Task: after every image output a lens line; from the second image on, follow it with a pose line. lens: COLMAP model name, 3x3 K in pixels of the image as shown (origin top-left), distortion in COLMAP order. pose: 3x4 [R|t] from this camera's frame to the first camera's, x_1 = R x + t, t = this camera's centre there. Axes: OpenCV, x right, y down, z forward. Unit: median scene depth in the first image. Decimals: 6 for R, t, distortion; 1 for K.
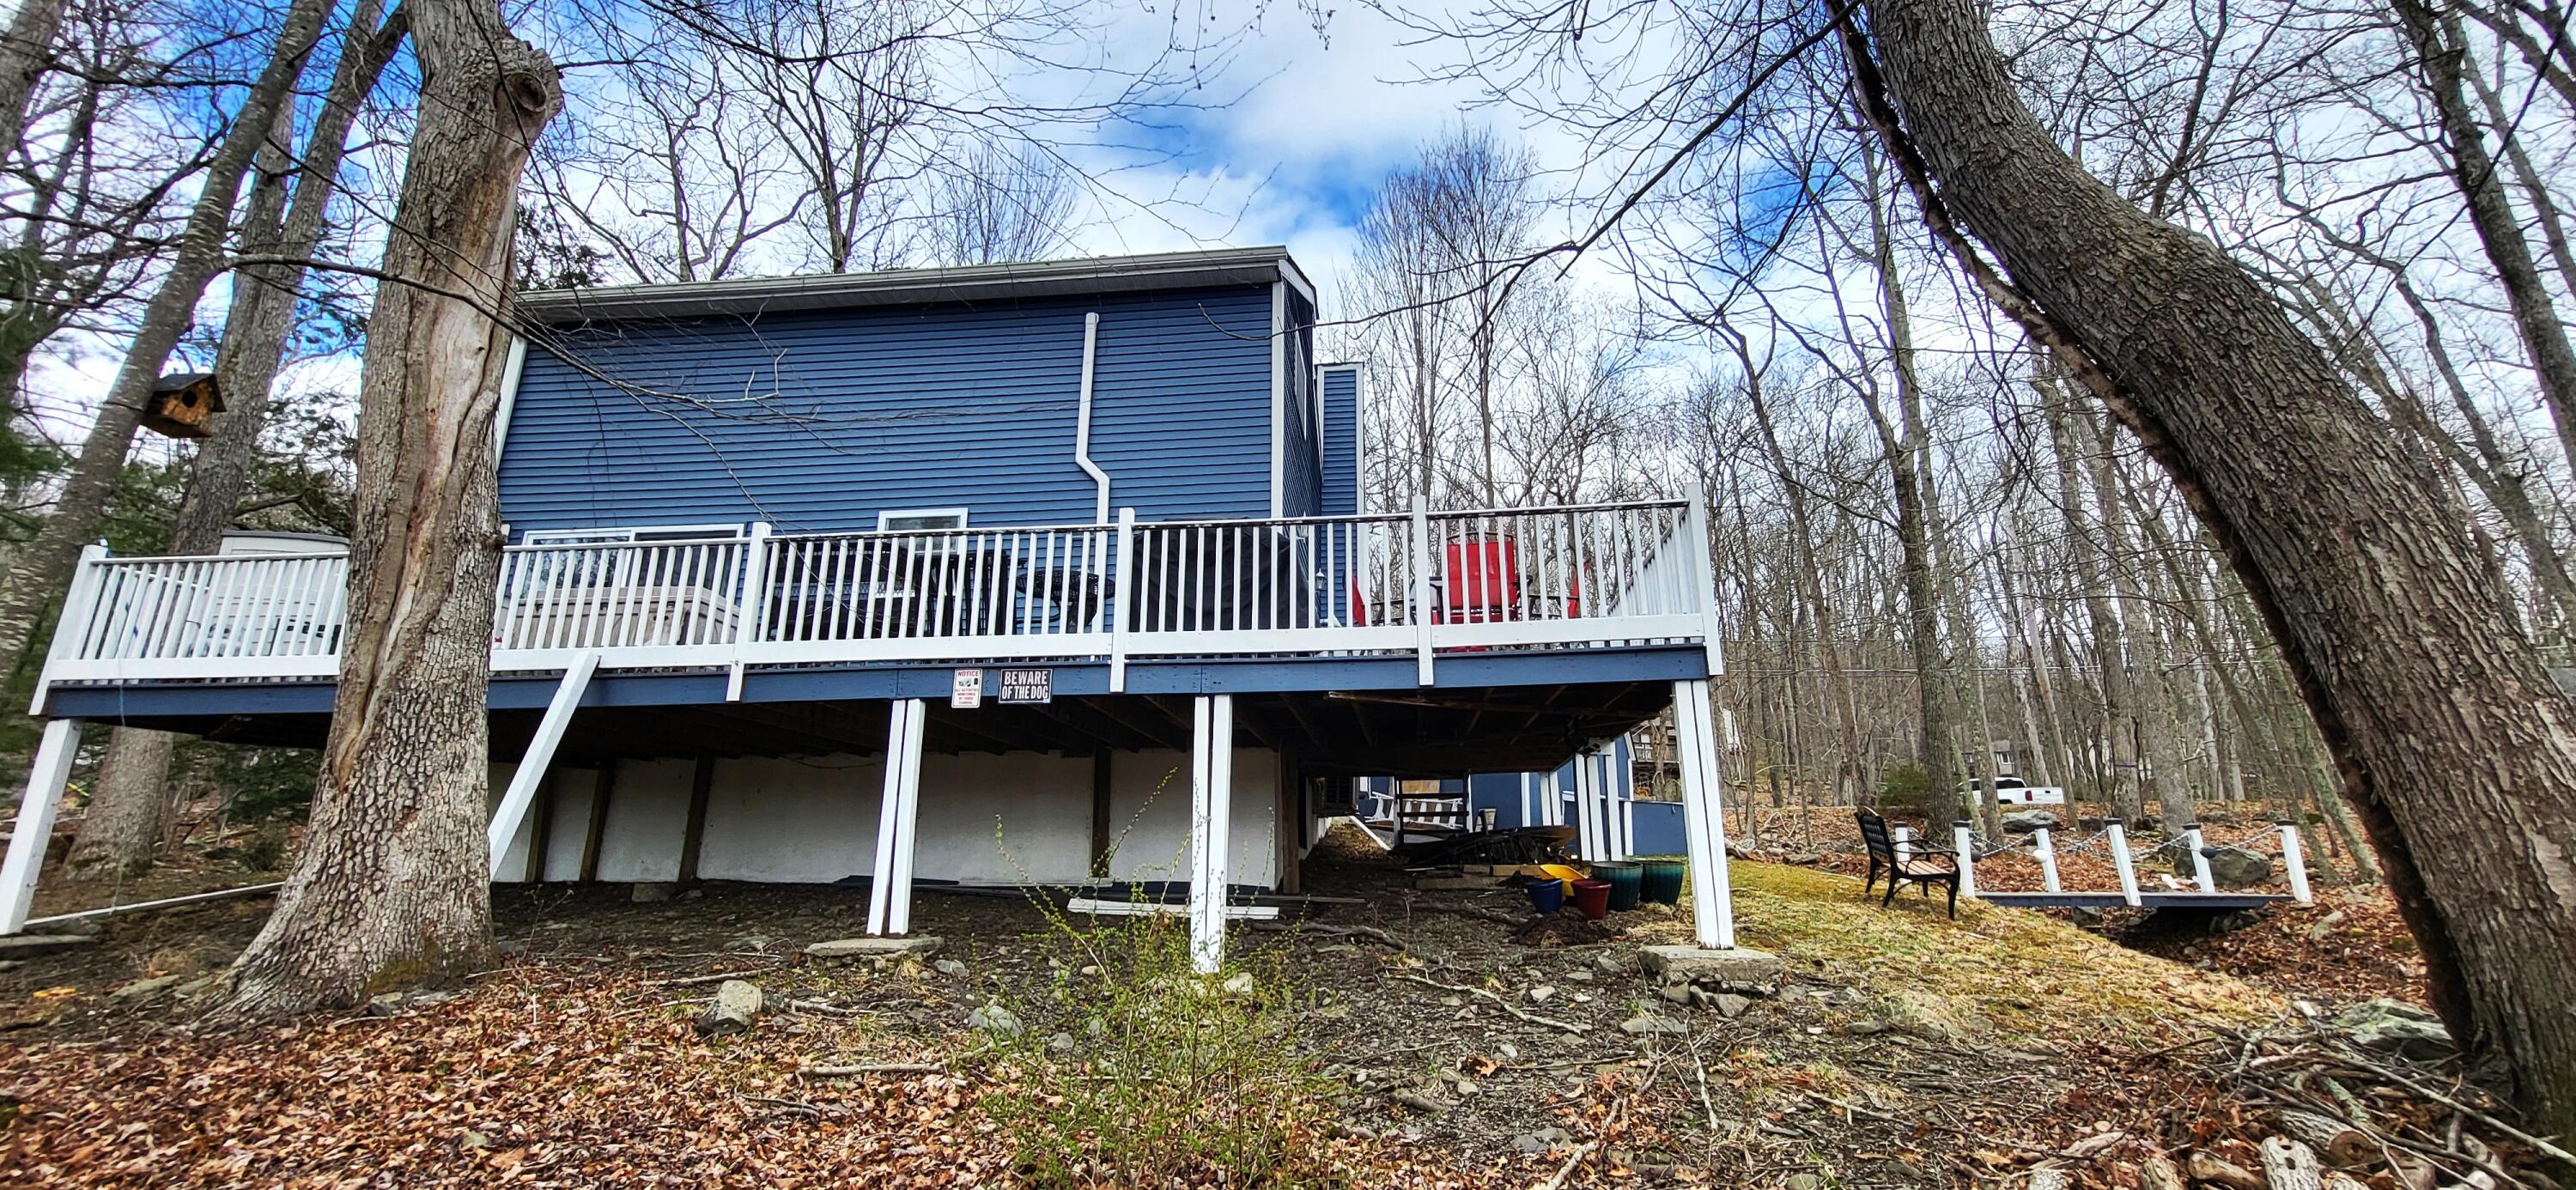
lens RADIAL K [[1026.5, 0, 1283.3], [0, 1026.5, 594.3], [0, 0, 1]] dist [-0.005197, 0.000869]
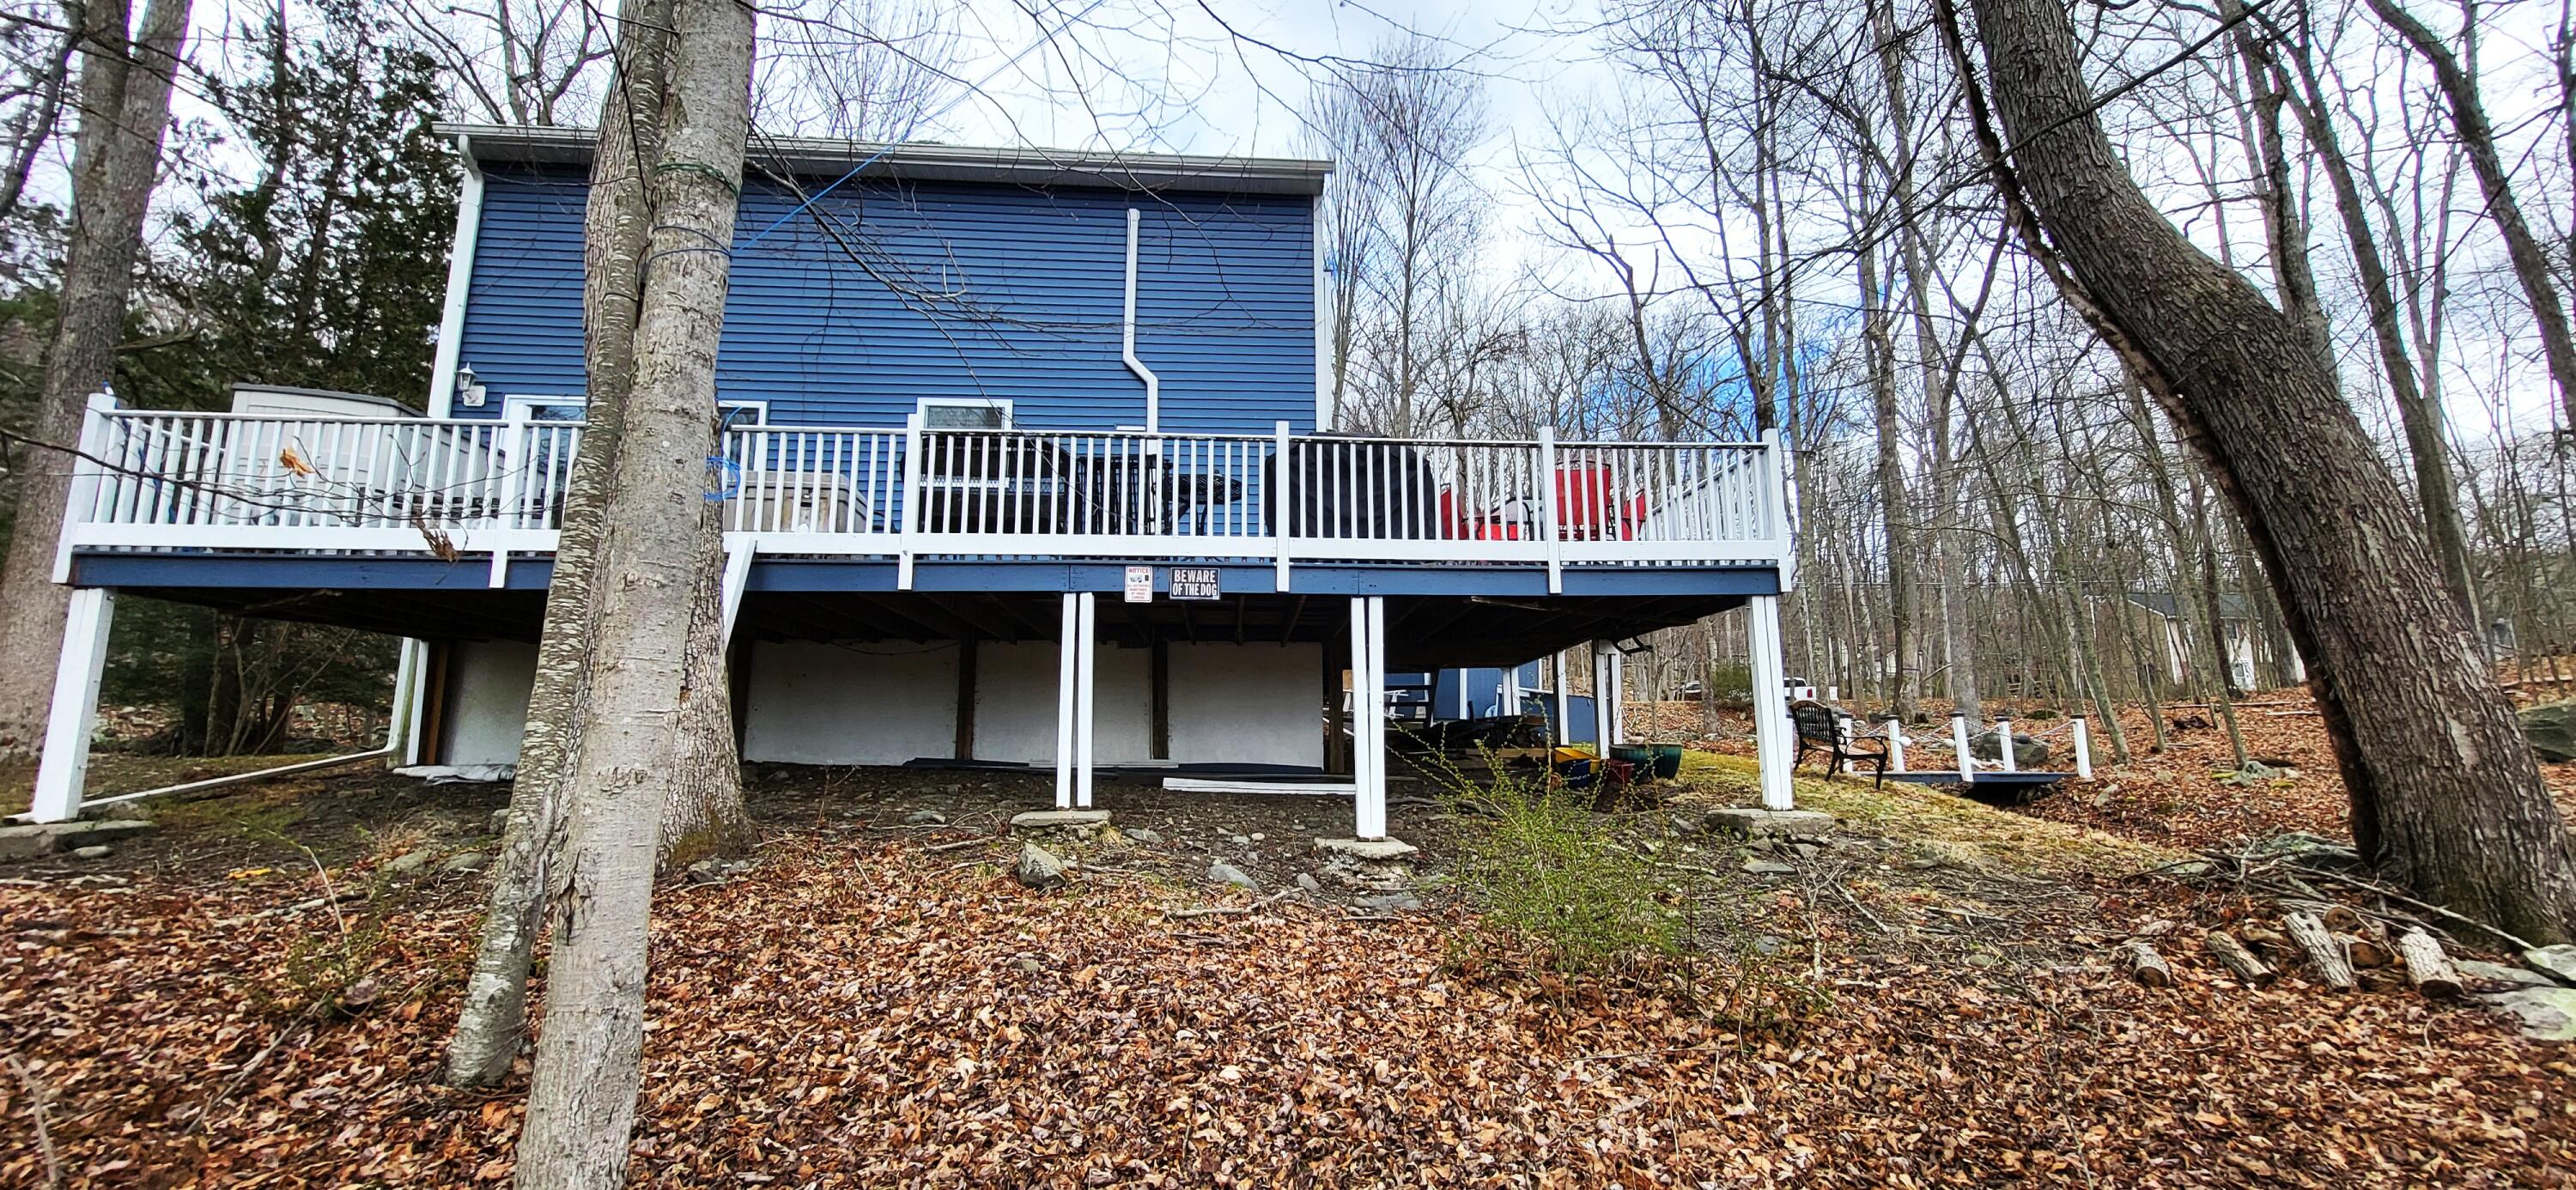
lens RADIAL K [[1026.5, 0, 1291.3], [0, 1026.5, 596.7], [0, 0, 1]] dist [-0.005197, 0.000869]
pose [[0.983453, 0.026597, 0.179203, -0.341192], [-0.045254, 0.993873, 0.100841, -0.010522], [-0.175423, -0.107282, 0.978630, -0.078598]]
